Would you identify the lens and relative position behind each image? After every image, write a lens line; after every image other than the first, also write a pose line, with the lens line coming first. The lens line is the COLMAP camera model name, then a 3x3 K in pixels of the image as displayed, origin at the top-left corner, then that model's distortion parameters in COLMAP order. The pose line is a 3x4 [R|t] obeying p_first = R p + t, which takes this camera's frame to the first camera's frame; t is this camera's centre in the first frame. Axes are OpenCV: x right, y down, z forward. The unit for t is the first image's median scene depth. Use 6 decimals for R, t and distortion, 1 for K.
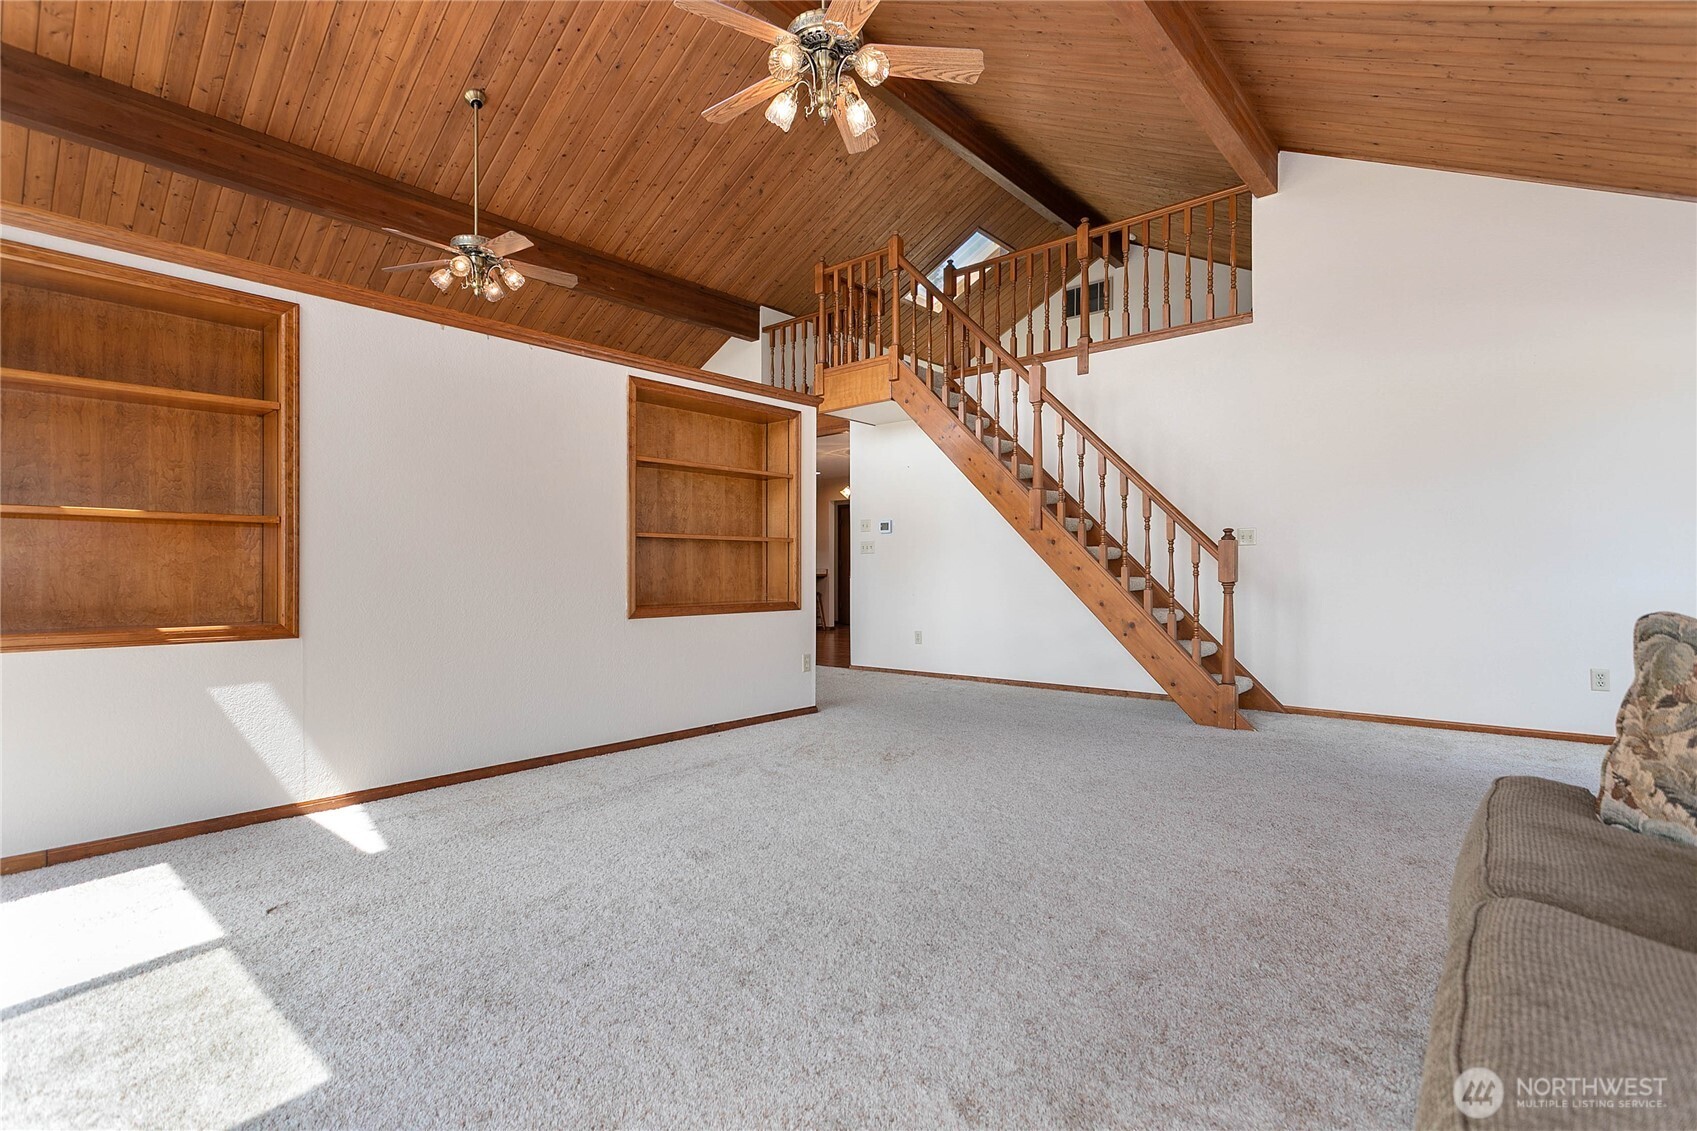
lens RADIAL K [[803.9, 0, 858.5], [0, 803.9, 564.8], [0, 0, 1]] dist [0.003949, 0.001761]
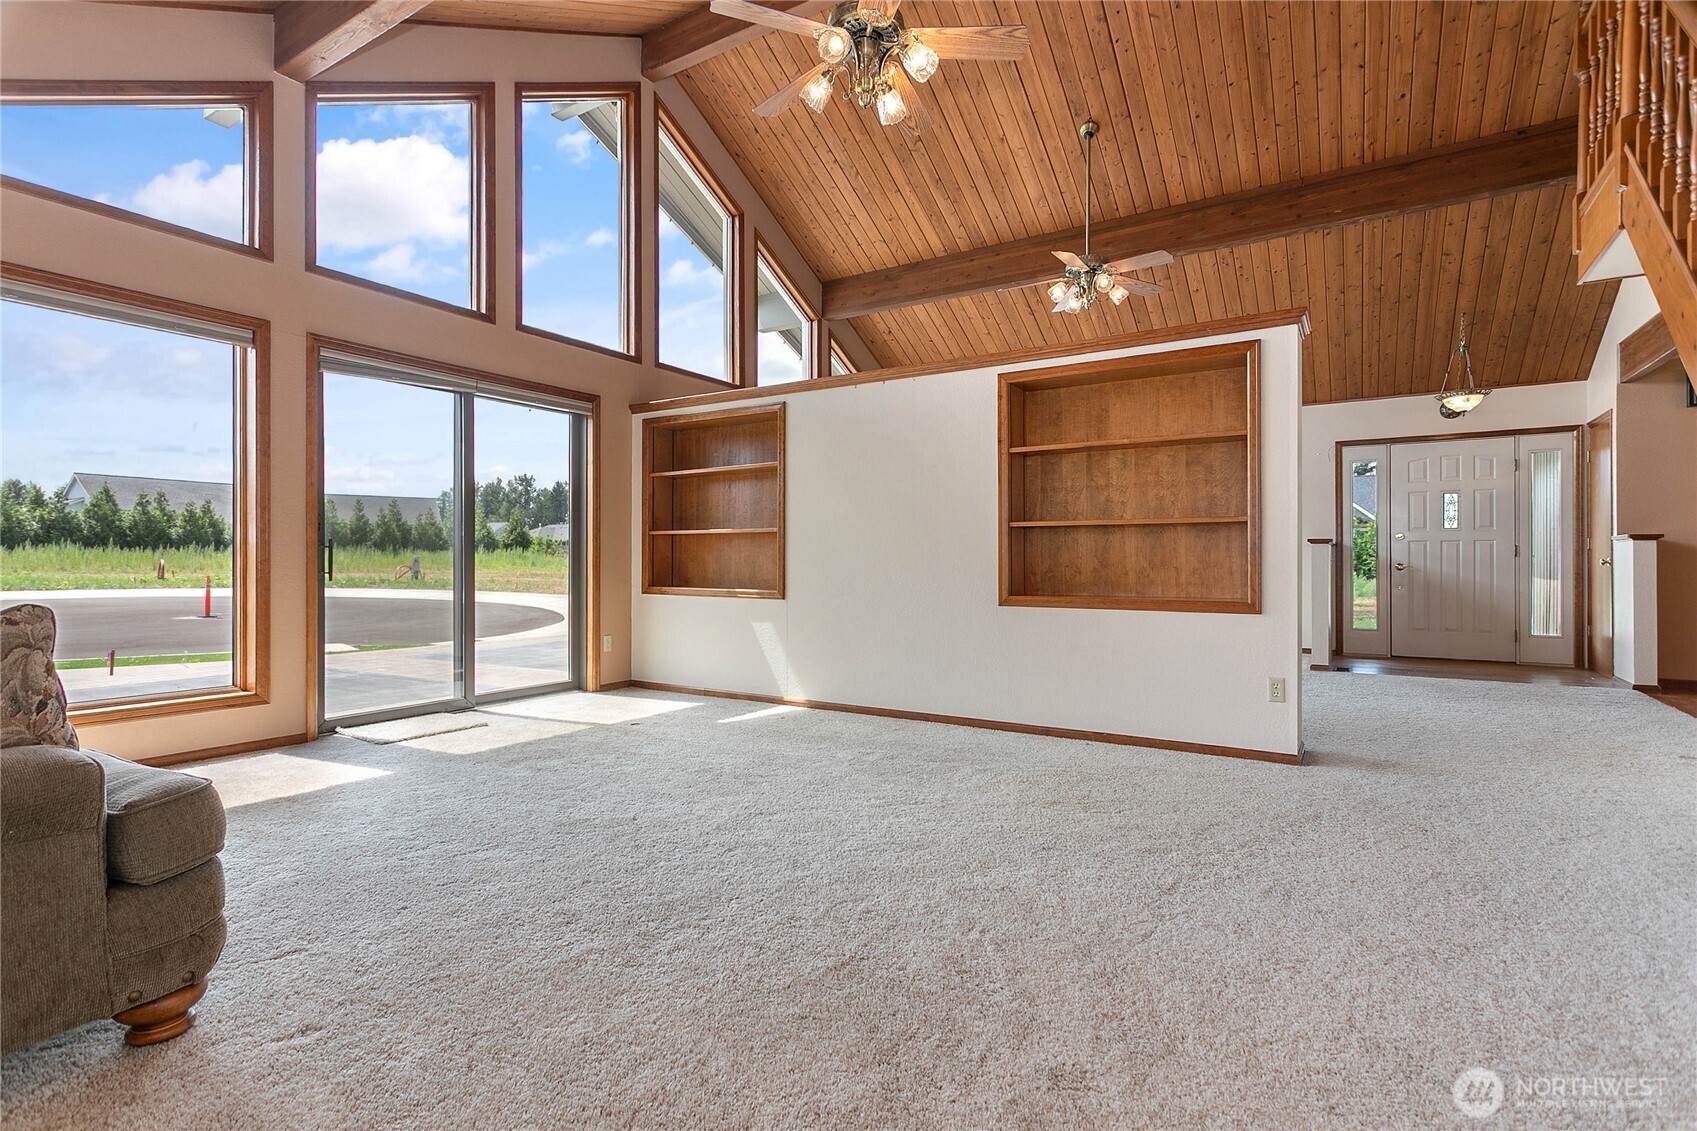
lens RADIAL K [[803.9, 0, 833.2], [0, 803.9, 564.1], [0, 0, 1]] dist [0.003949, 0.001761]
pose [[0.132643, 0.007947, -0.991132, 0.641371], [0.008349, 0.999923, 0.009135, 0.001508], [0.991129, -0.009487, 0.132566, 0.563891]]
